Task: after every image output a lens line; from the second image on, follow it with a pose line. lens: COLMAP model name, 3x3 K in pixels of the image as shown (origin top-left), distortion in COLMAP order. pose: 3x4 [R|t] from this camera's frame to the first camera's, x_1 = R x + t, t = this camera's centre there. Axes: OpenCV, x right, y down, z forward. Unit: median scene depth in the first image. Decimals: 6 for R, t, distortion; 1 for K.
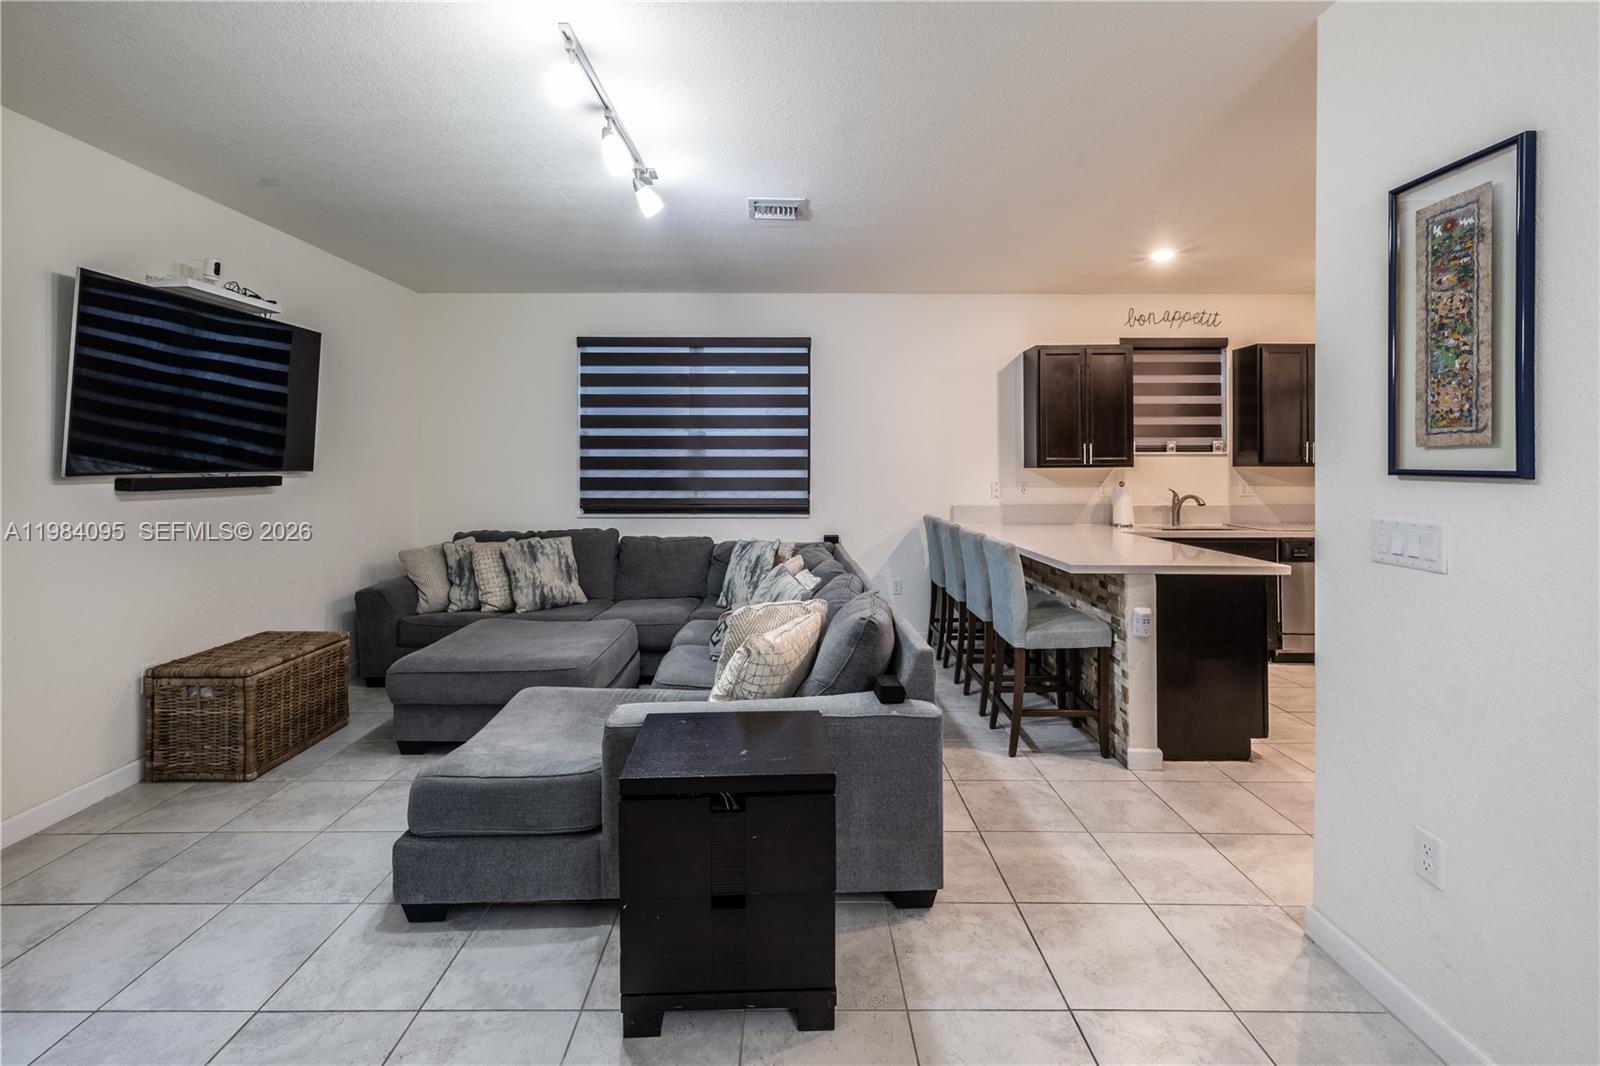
lens RADIAL K [[642.1, 0, 793.9], [0, 642.1, 457.6], [0, 0, 1]] dist [0.004092, 0.000021]
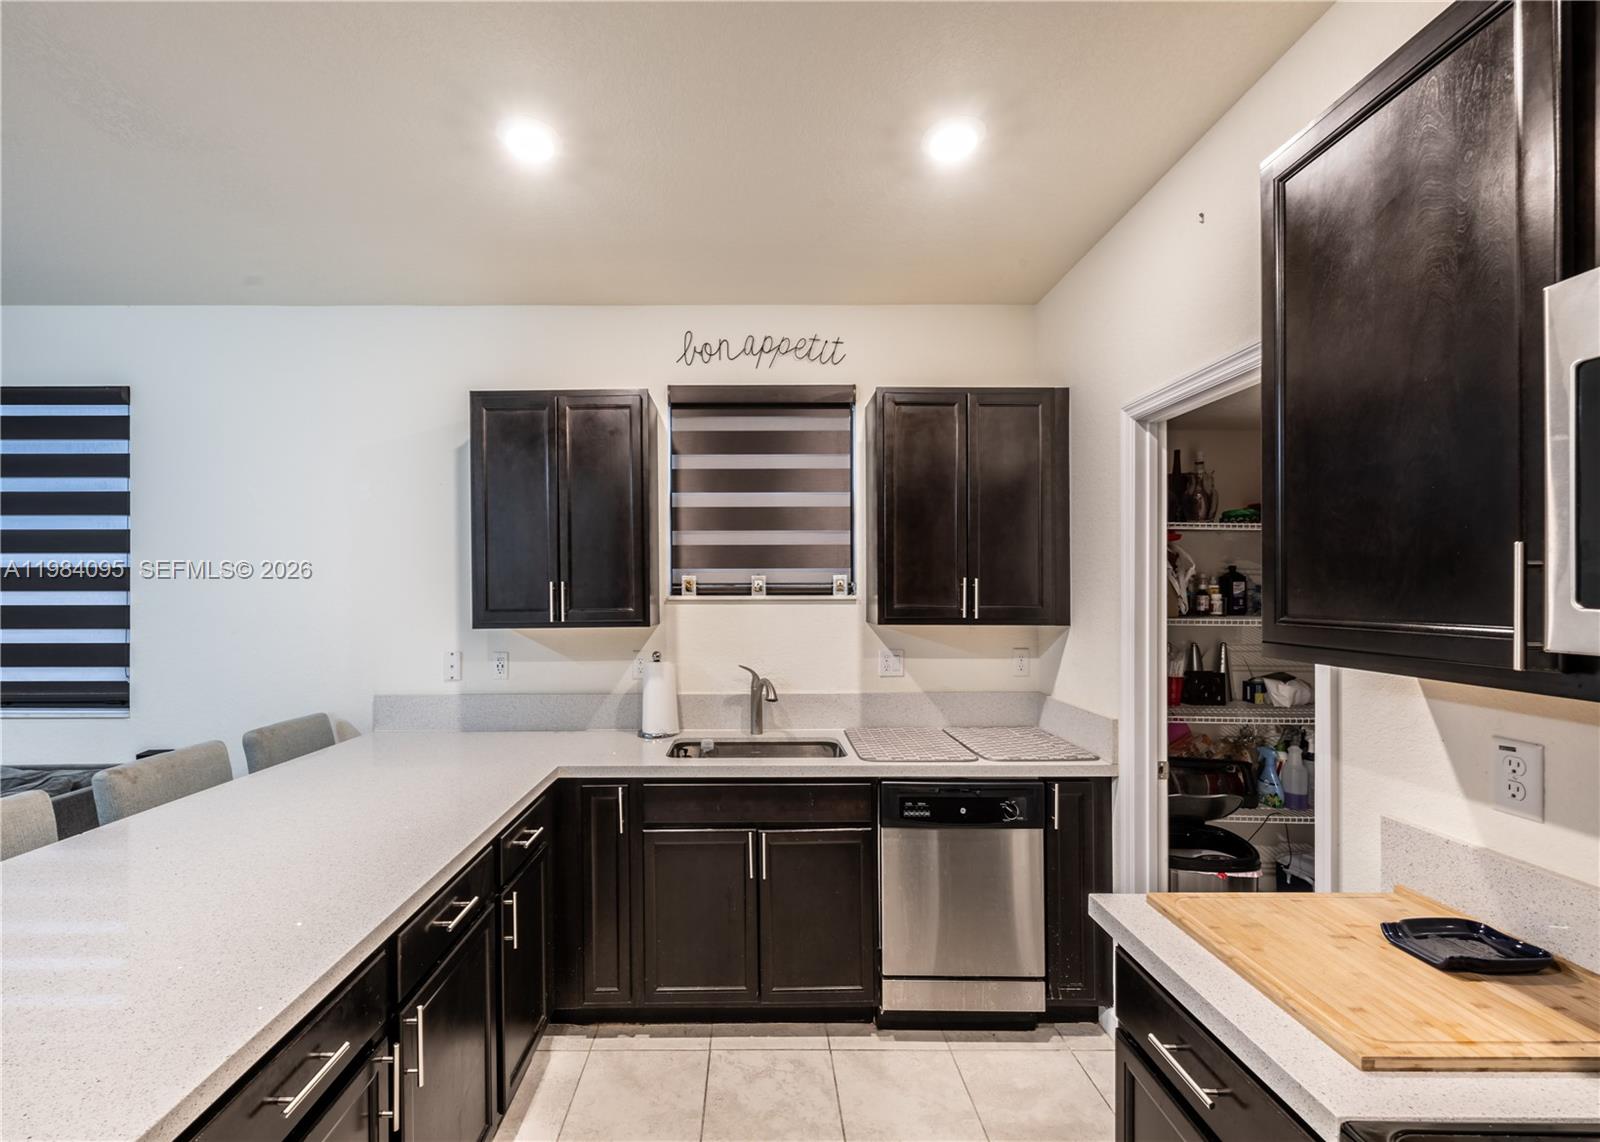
lens RADIAL K [[630.9, 0, 764.8], [0, 630.9, 590.4], [0, 0, 1]] dist [0.001652, 0.000007]
pose [[0.999552, -0.002223, 0.029833, 0.590539], [0.002051, 0.999981, 0.005814, -0.016775], [-0.029845, -0.005750, 0.999538, 0.477637]]
